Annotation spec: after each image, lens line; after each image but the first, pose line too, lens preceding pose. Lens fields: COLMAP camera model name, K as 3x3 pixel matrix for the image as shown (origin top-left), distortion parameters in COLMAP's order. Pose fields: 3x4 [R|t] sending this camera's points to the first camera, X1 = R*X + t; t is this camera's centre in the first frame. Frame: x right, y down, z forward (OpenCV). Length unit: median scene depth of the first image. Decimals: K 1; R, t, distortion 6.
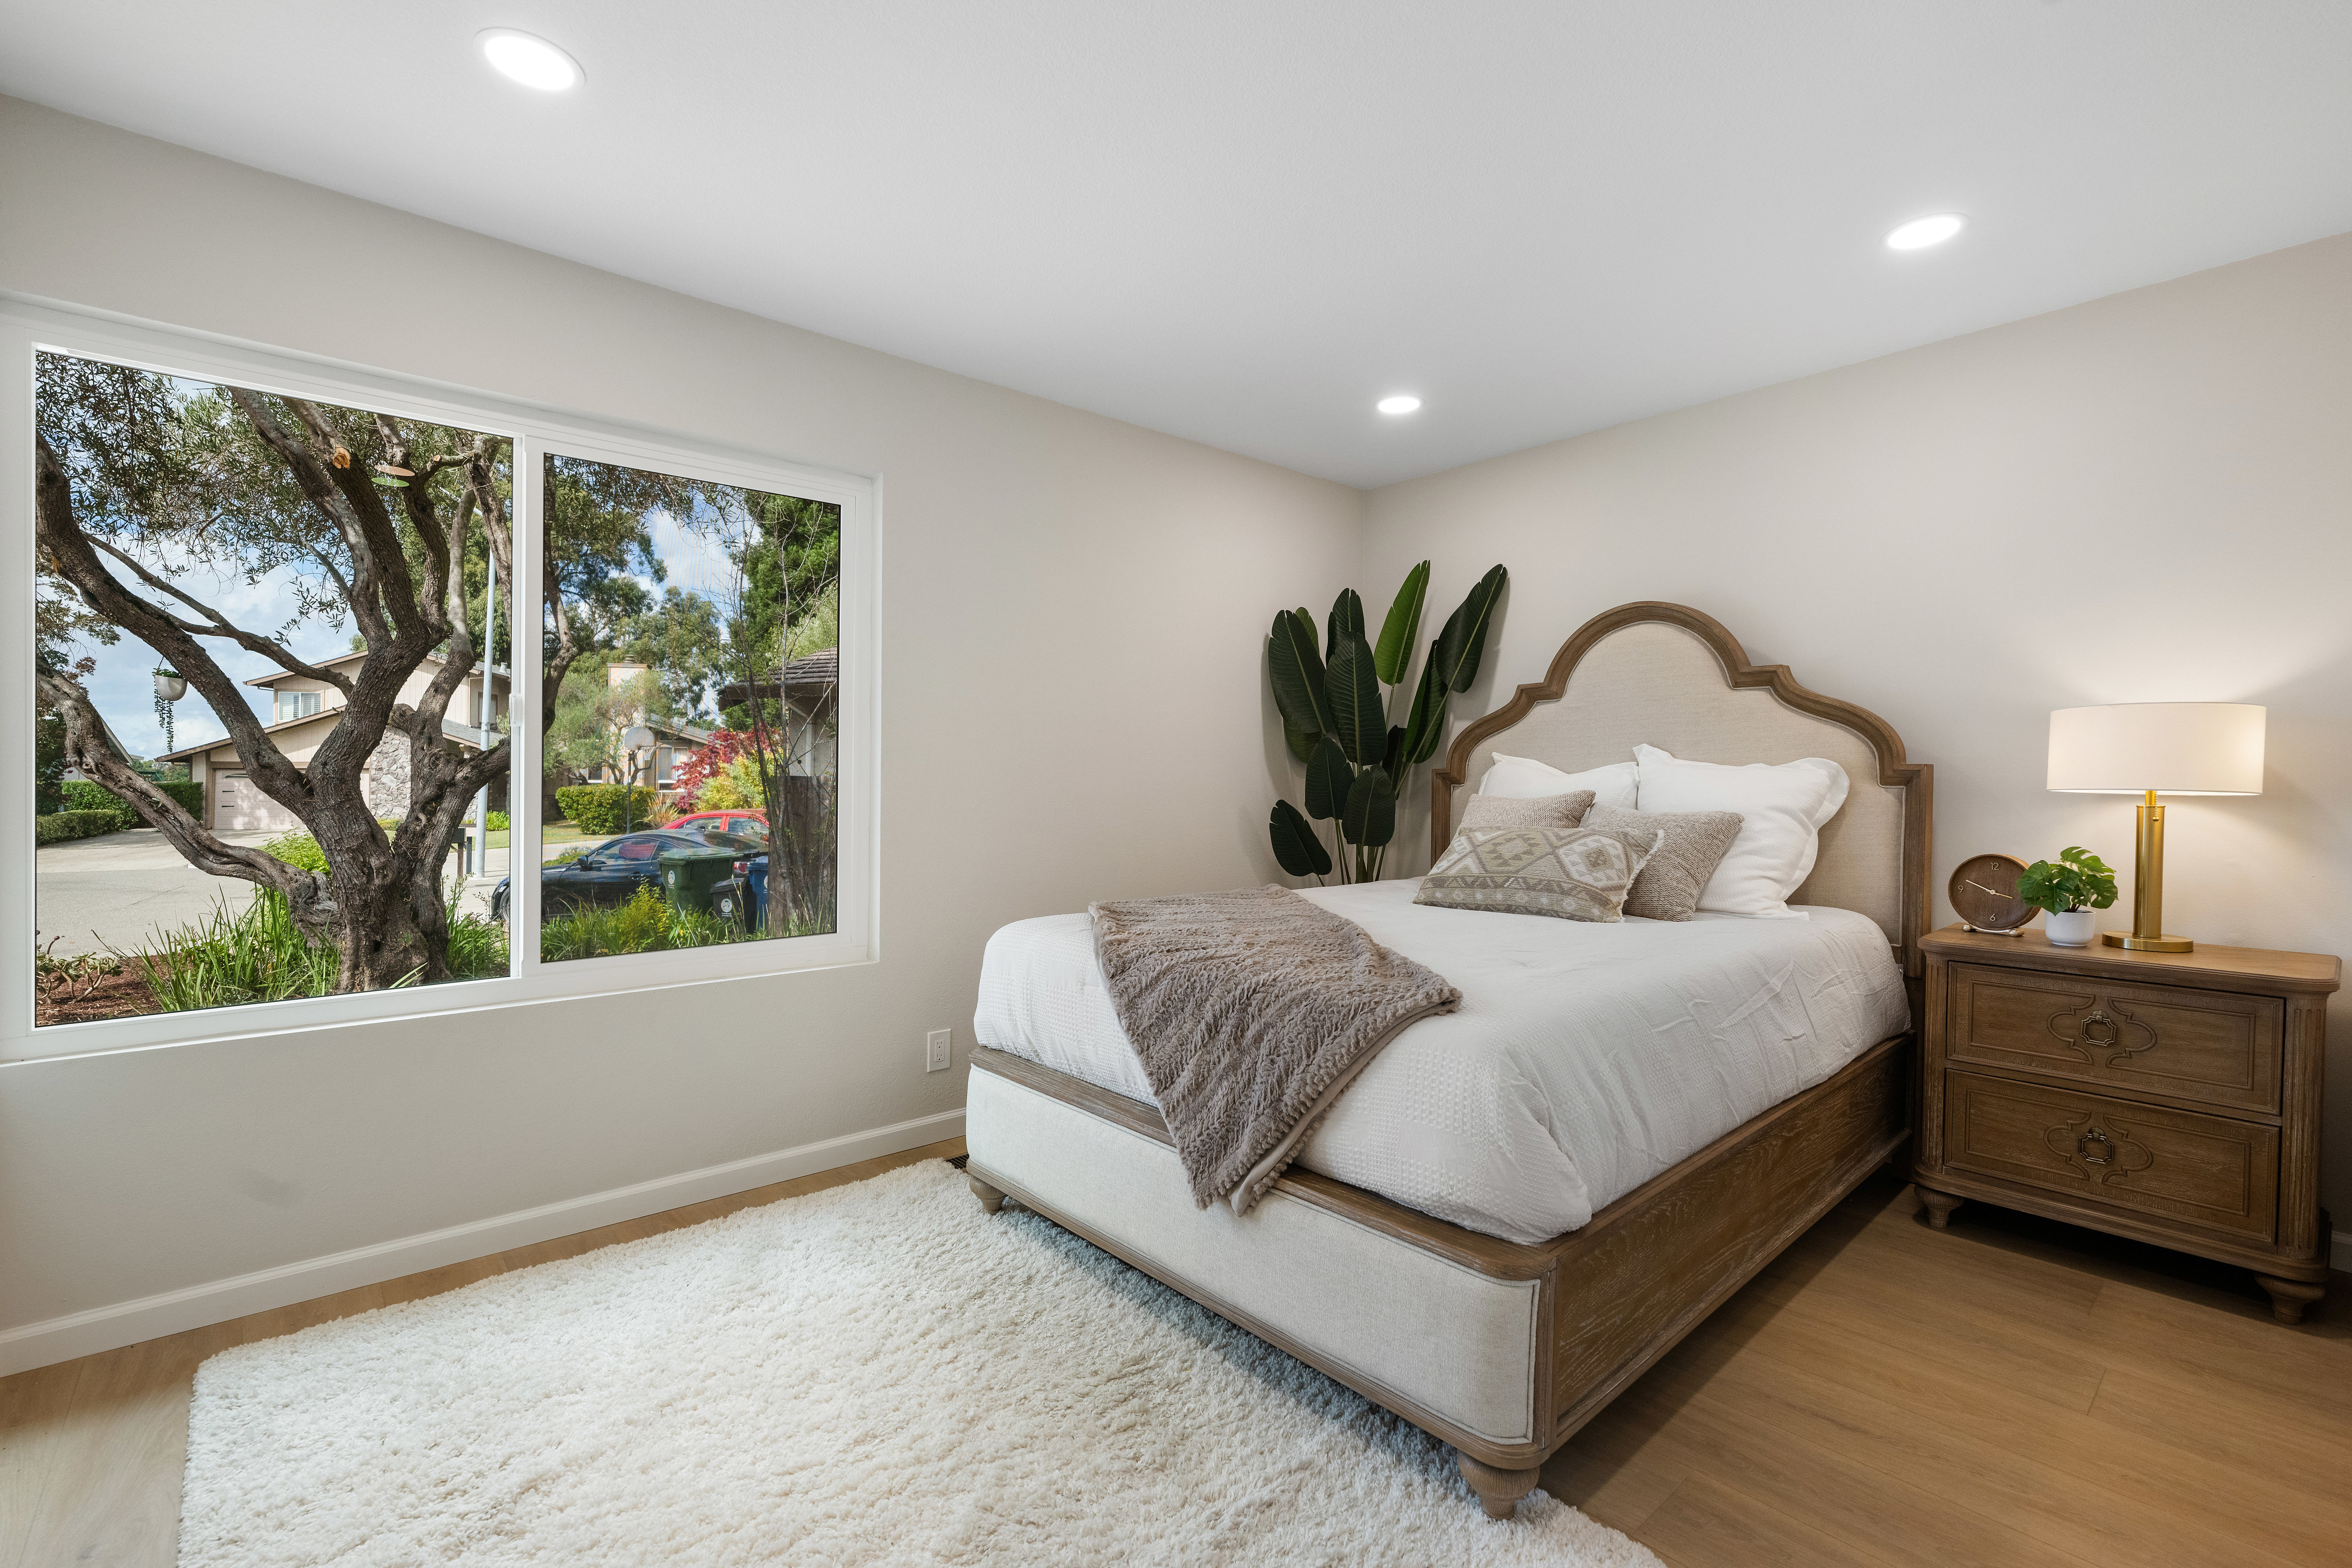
lens RADIAL K [[1018.8, 0, 1176.0], [0, 1018.8, 784.0], [0, 0, 1]] dist [-0.000654, 0.000266]
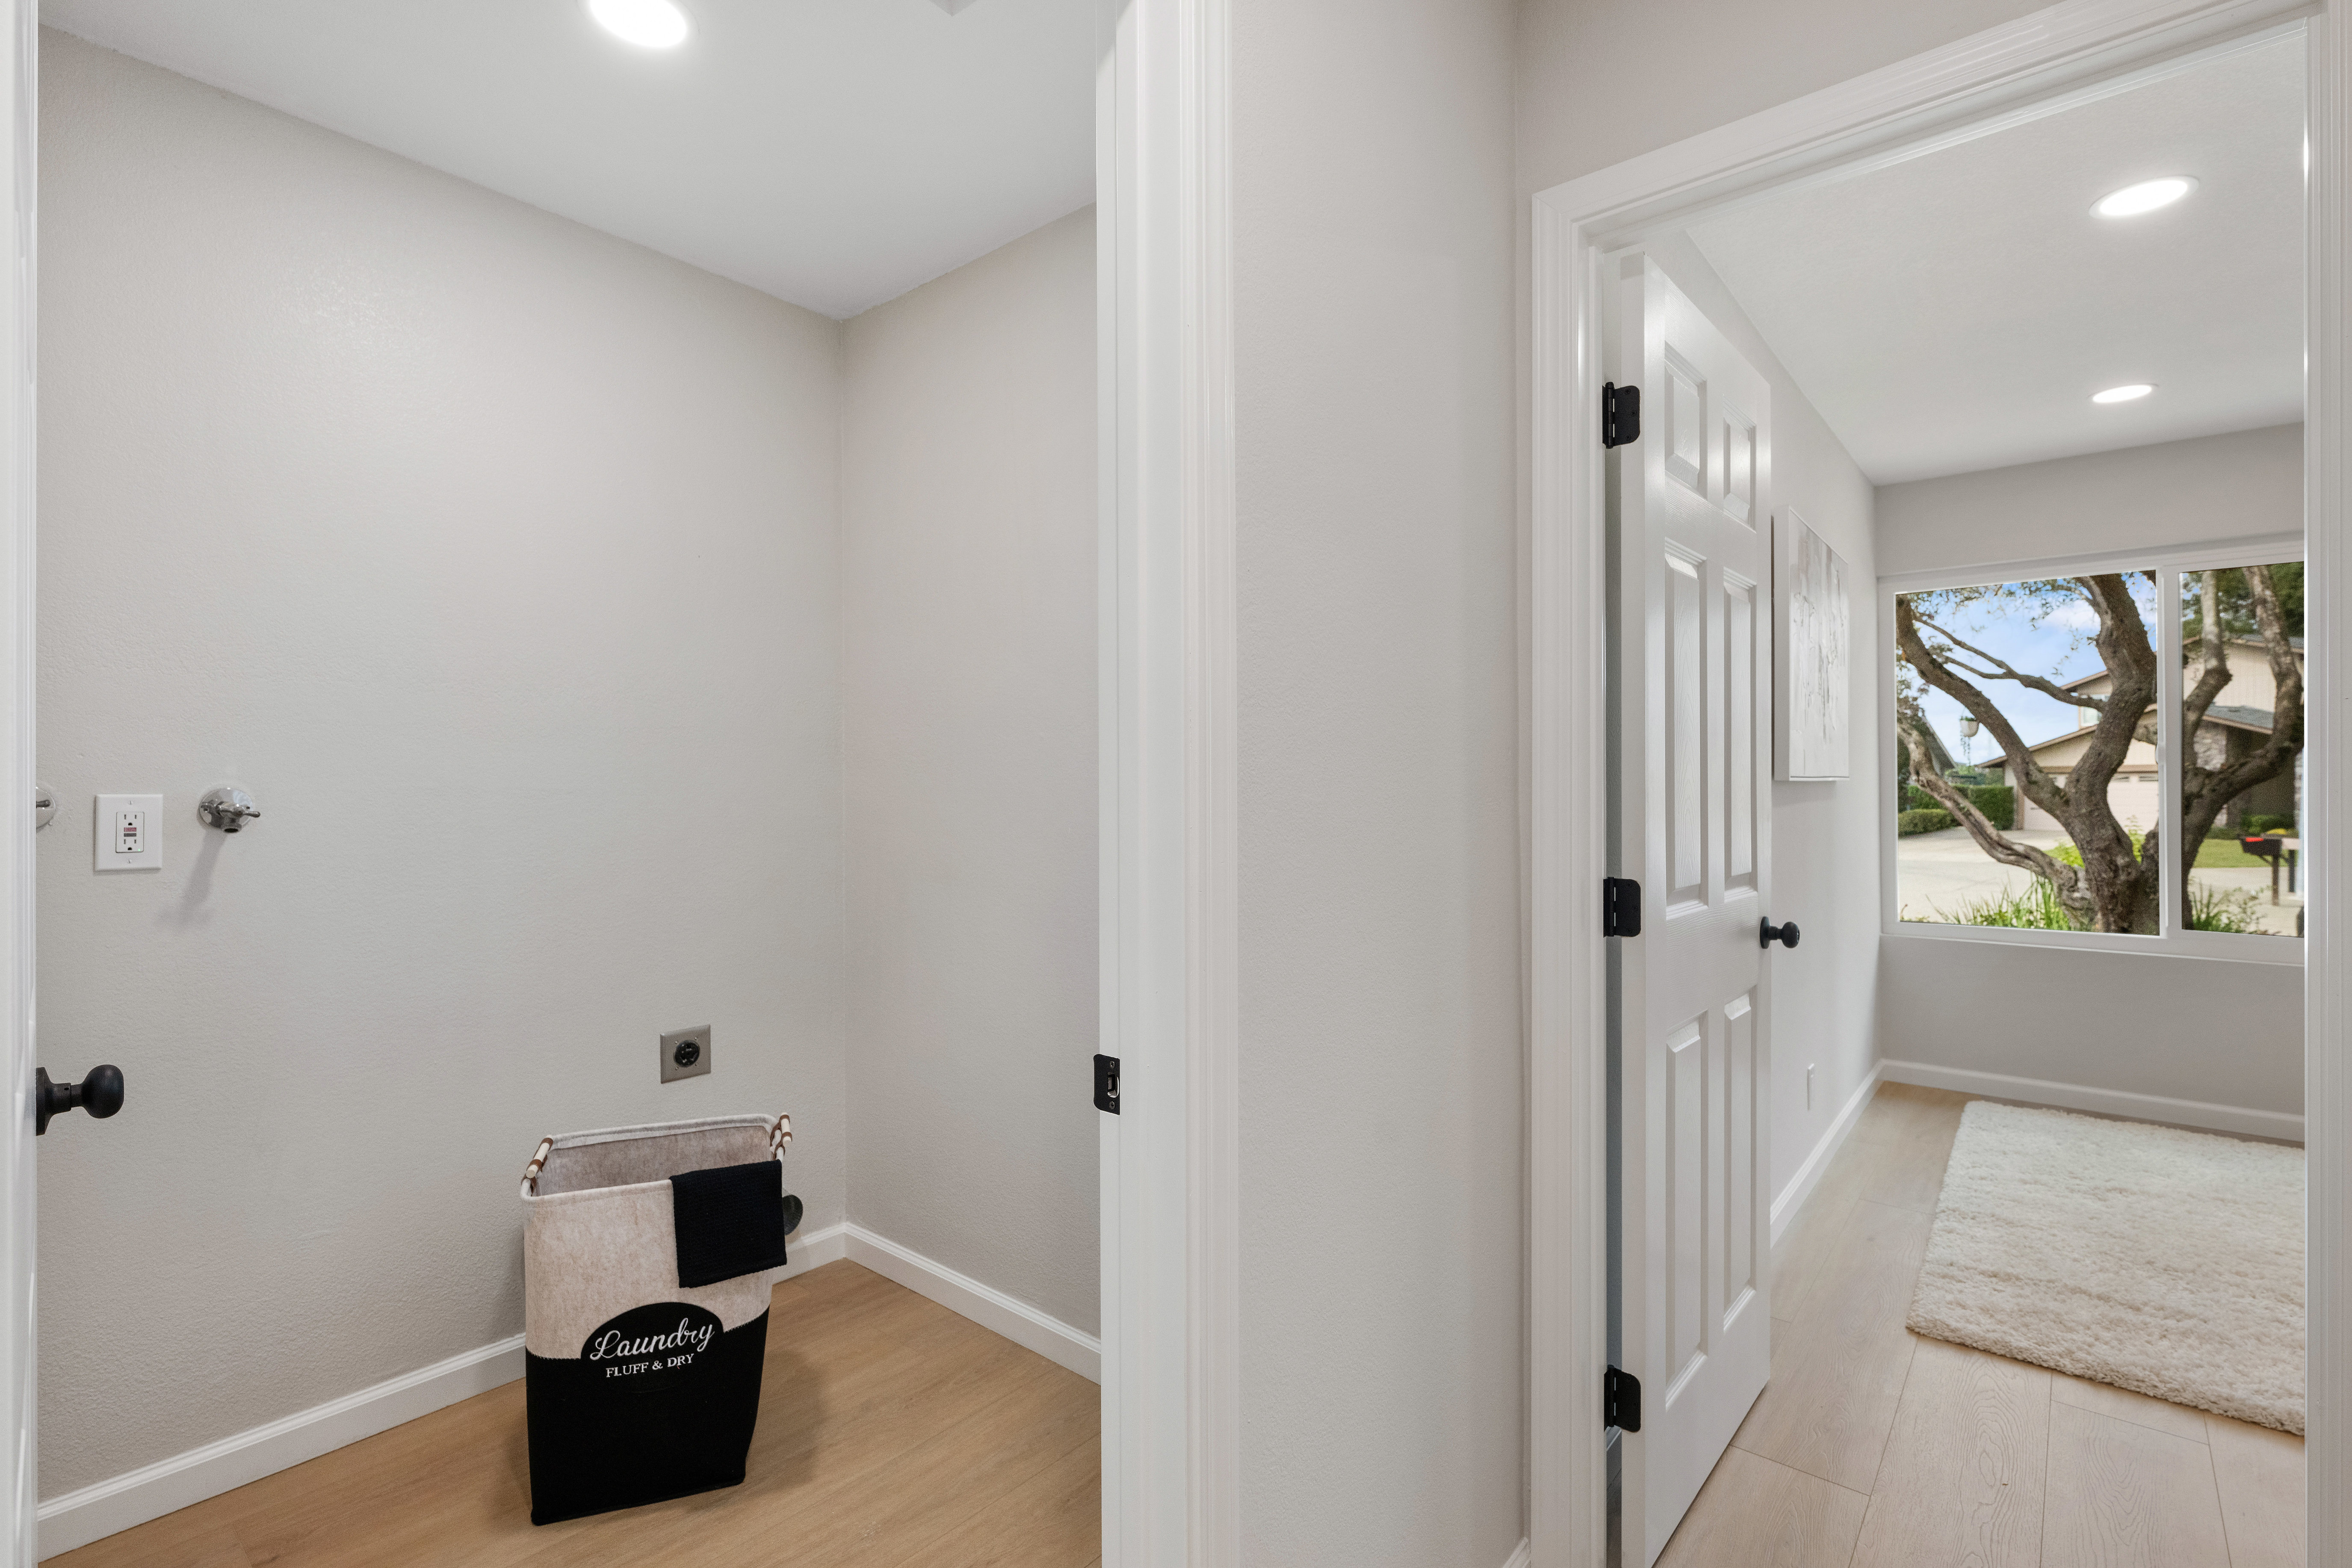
lens RADIAL K [[1070.5, 0, 1176.0], [0, 1070.5, 784.0], [0, 0, 1]] dist [0.001745, 0.000261]
pose [[0.140861, -0.004498, -0.990019, 0.291918], [0.002769, 0.999988, -0.004149, -0.011386], [0.990026, -0.002157, 0.140871, -0.265999]]
